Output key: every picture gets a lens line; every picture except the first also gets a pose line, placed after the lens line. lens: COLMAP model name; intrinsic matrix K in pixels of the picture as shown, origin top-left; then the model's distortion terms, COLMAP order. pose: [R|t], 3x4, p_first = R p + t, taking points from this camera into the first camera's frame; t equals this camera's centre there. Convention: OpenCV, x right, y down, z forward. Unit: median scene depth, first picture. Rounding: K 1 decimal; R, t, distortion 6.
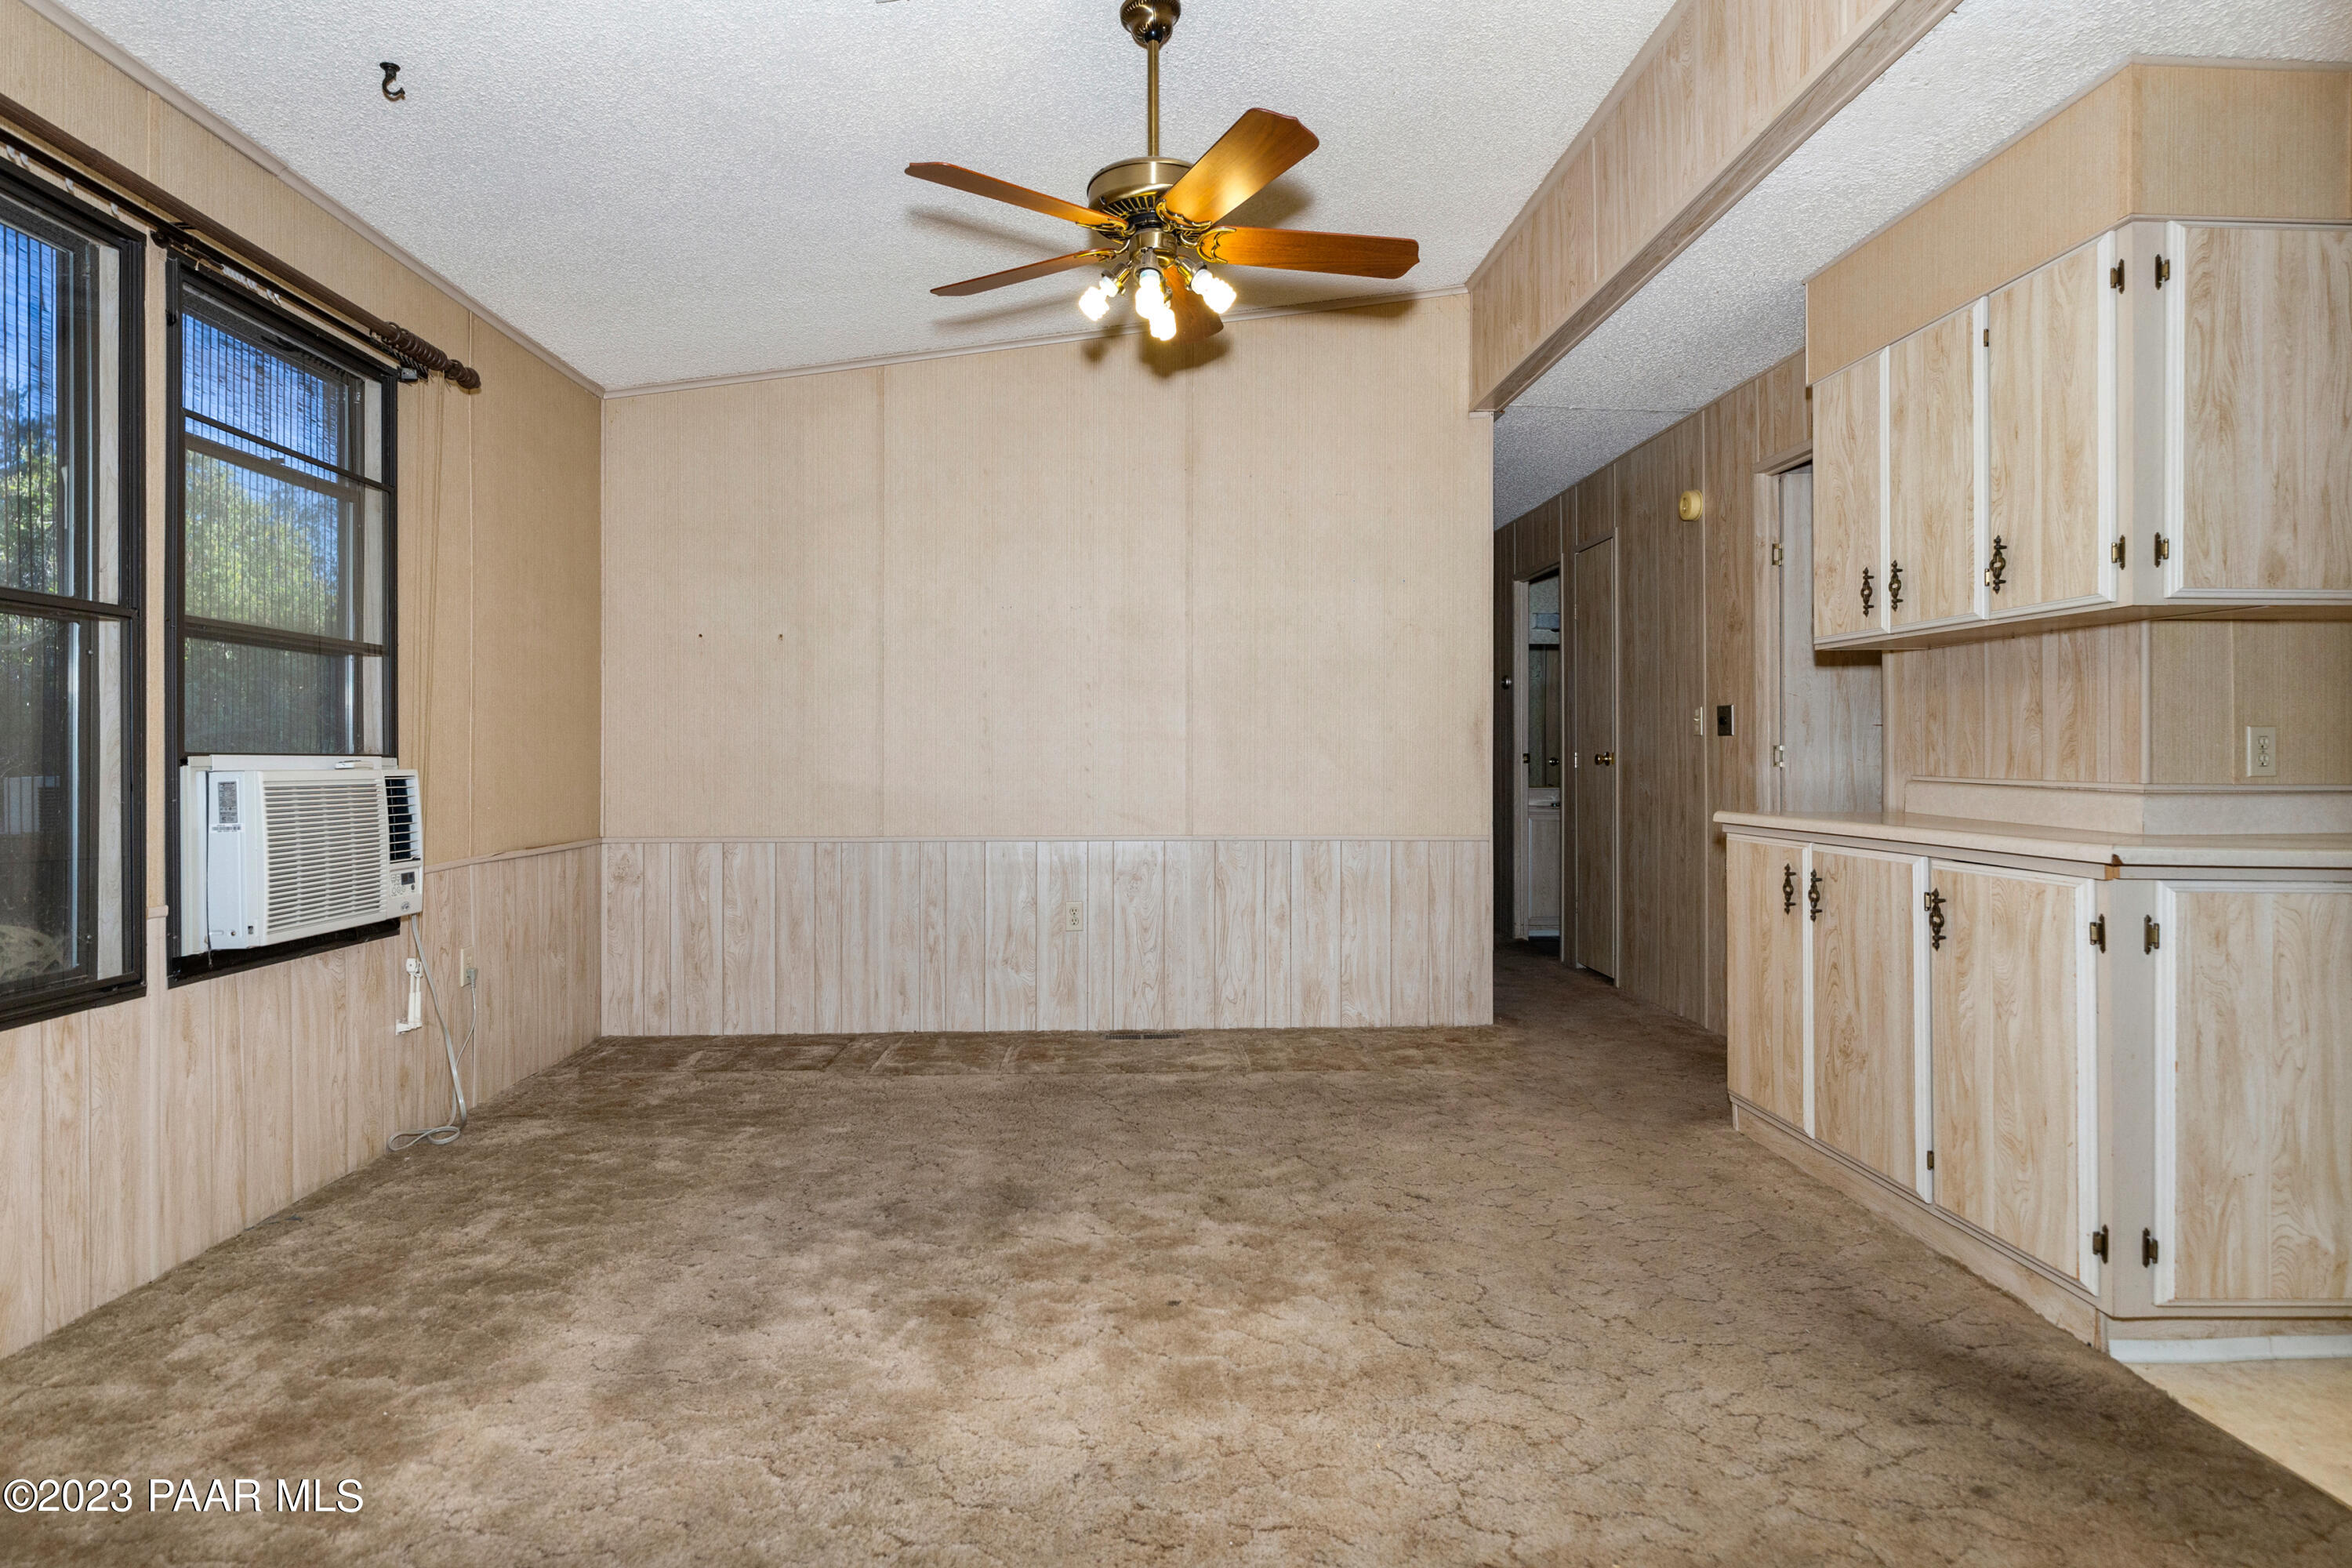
lens RADIAL K [[1175.1, 0, 1175.6], [0, 1175.1, 763.6], [0, 0, 1]] dist [-0.001748, -0.000887]
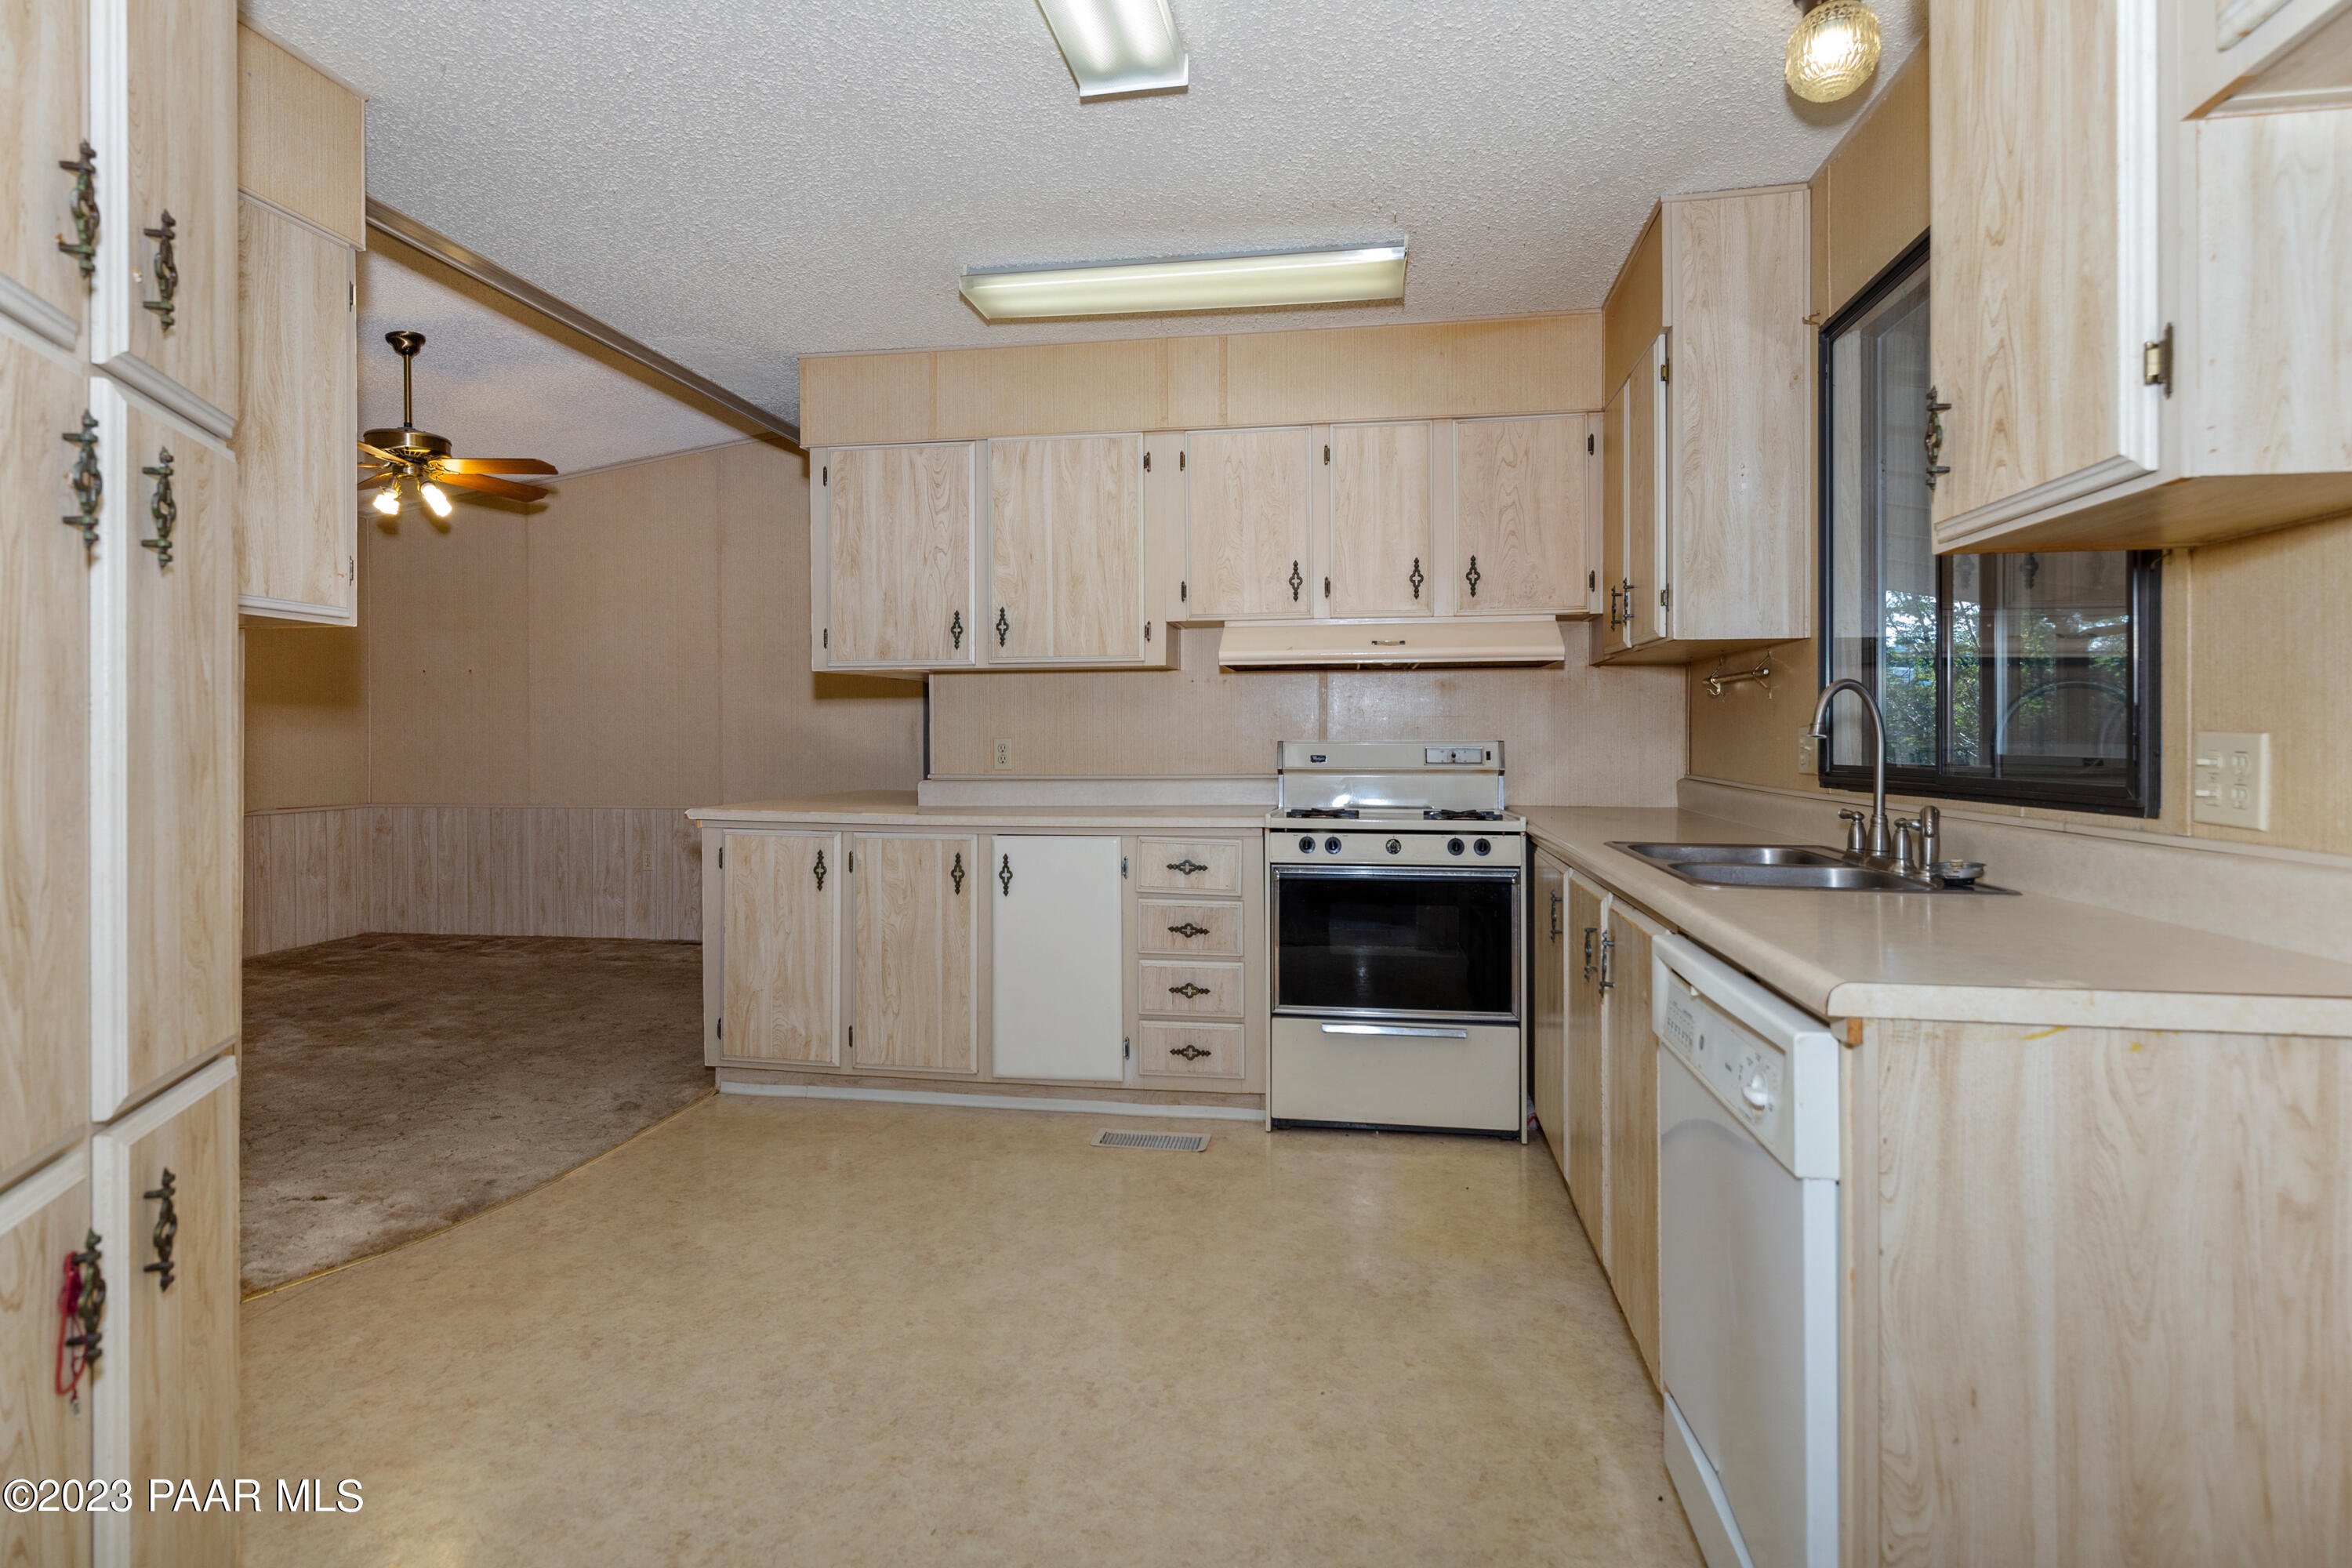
lens RADIAL K [[1175.1, 0, 1169.3], [0, 1175.1, 746.8], [0, 0, 1]] dist [-0.001748, -0.000887]
pose [[0.979149, -0.001251, -0.203139, 1.163681], [0.002024, 0.999991, 0.003599, -0.020333], [0.203133, -0.003935, 0.979143, -0.402113]]
